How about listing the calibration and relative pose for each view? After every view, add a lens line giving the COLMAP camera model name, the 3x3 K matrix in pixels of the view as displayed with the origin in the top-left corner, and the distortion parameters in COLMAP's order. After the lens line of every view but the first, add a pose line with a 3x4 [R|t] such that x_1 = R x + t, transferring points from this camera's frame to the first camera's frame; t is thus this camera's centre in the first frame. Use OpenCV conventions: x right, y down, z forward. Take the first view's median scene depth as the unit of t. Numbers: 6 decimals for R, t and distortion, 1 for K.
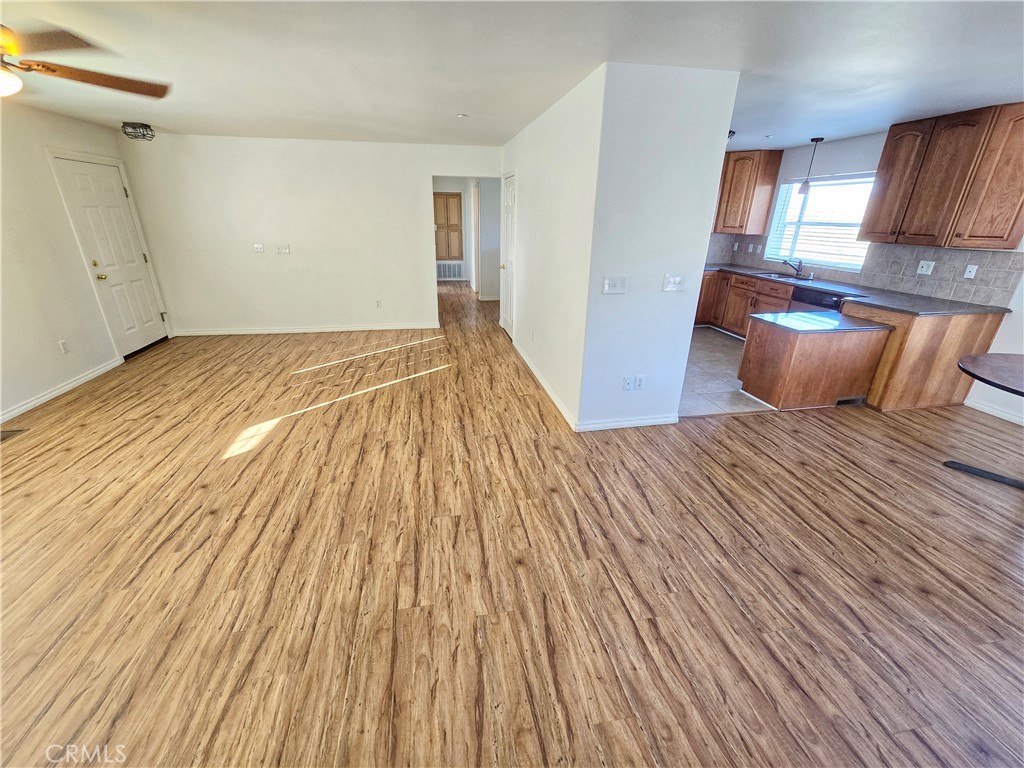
lens RADIAL K [[417.8, 0, 509.1], [0, 417.8, 381.5], [0, 0, 1]] dist [-0.002278, 0.001996]
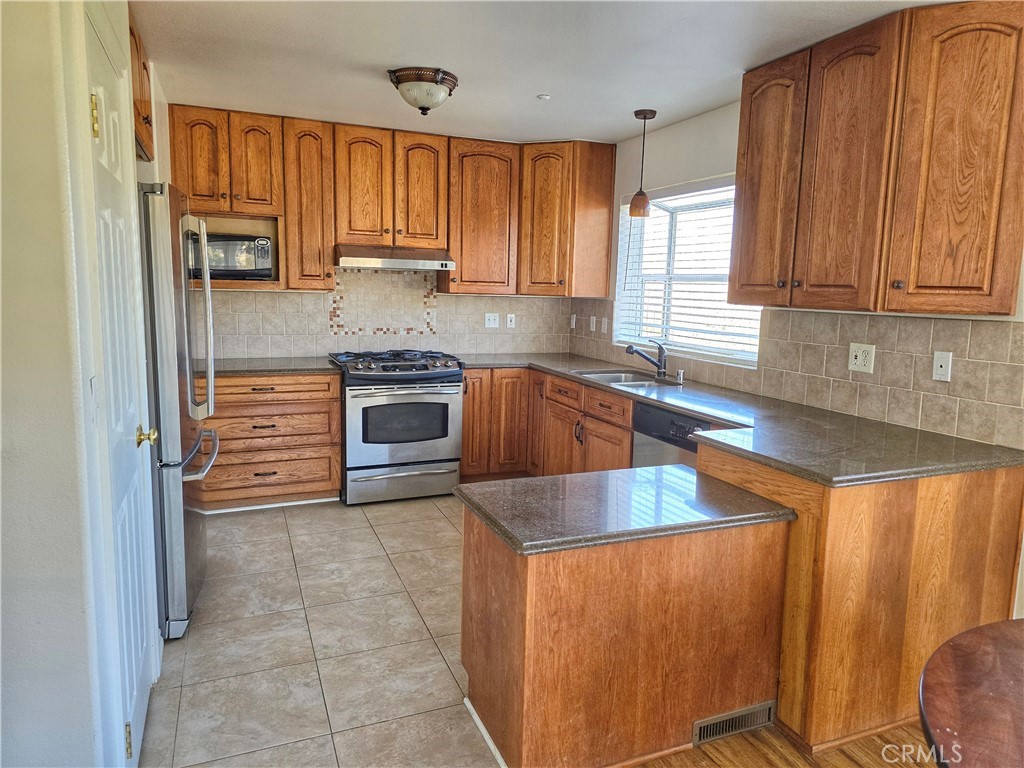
lens RADIAL K [[681.6, 0, 519.4], [0, 681.6, 379.2], [0, 0, 1]] dist [0.029412, -0.021211]
pose [[0.976211, -0.013438, 0.216405, 0.502024], [0.064845, 0.970491, -0.232254, -0.108581], [-0.206898, 0.240762, 0.948276, 0.402293]]
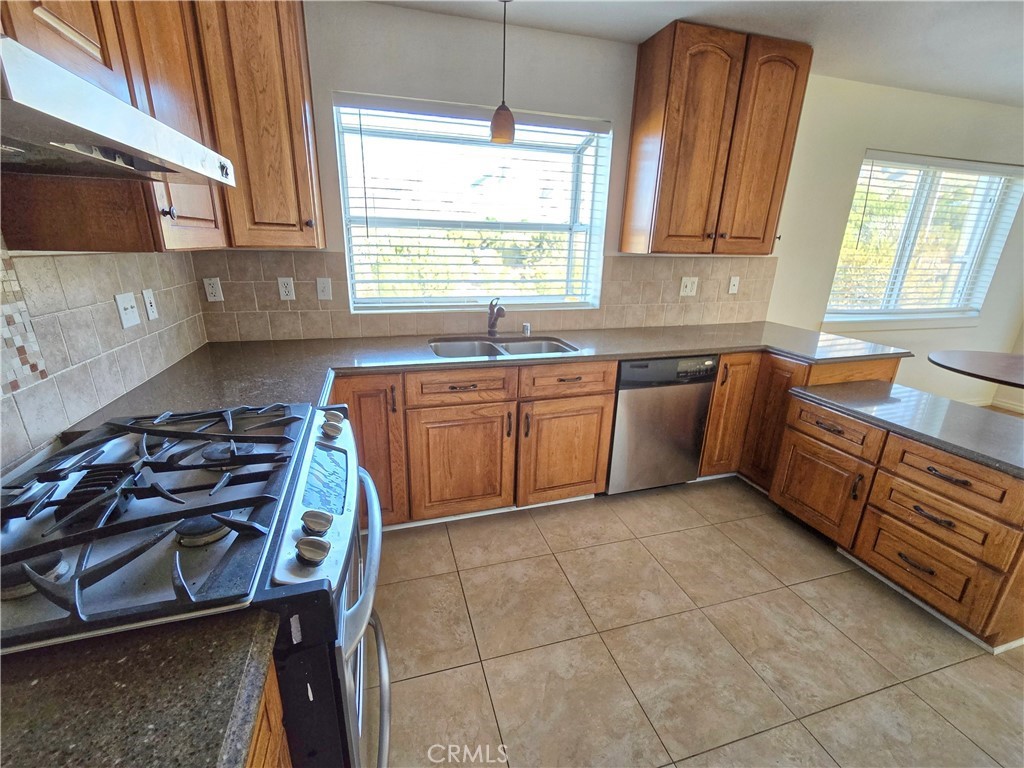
lens RADIAL K [[436.0, 0, 511.9], [0, 436.0, 384.7], [0, 0, 1]] dist [-0.003691, -0.000516]
pose [[-0.106705, -0.315274, 0.942983, 0.325595], [0.352230, 0.874908, 0.332372, -0.491359], [-0.929811, 0.367612, 0.017692, 1.374295]]
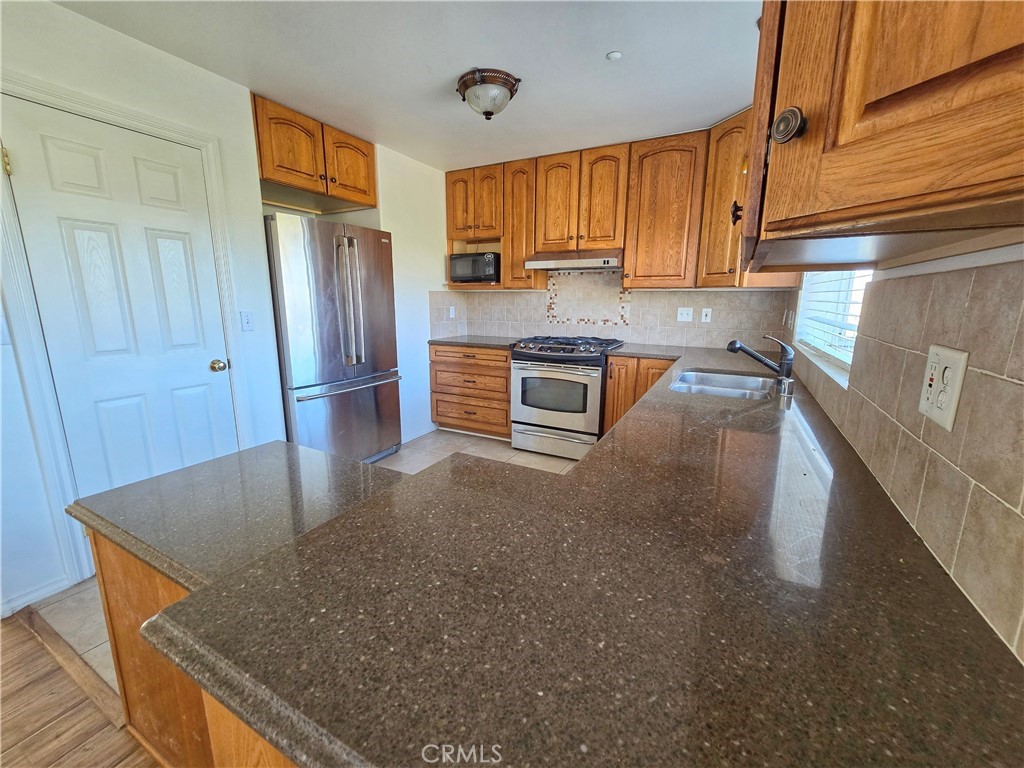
lens RADIAL K [[417.8, 0, 512.0], [0, 417.8, 382.7], [0, 0, 1]] dist [-0.002278, 0.001996]
pose [[0.780248, 0.120166, -0.613819, 1.015348], [-0.231893, 0.967008, -0.105458, -0.227071], [0.580895, 0.224624, 0.782371, 0.810549]]
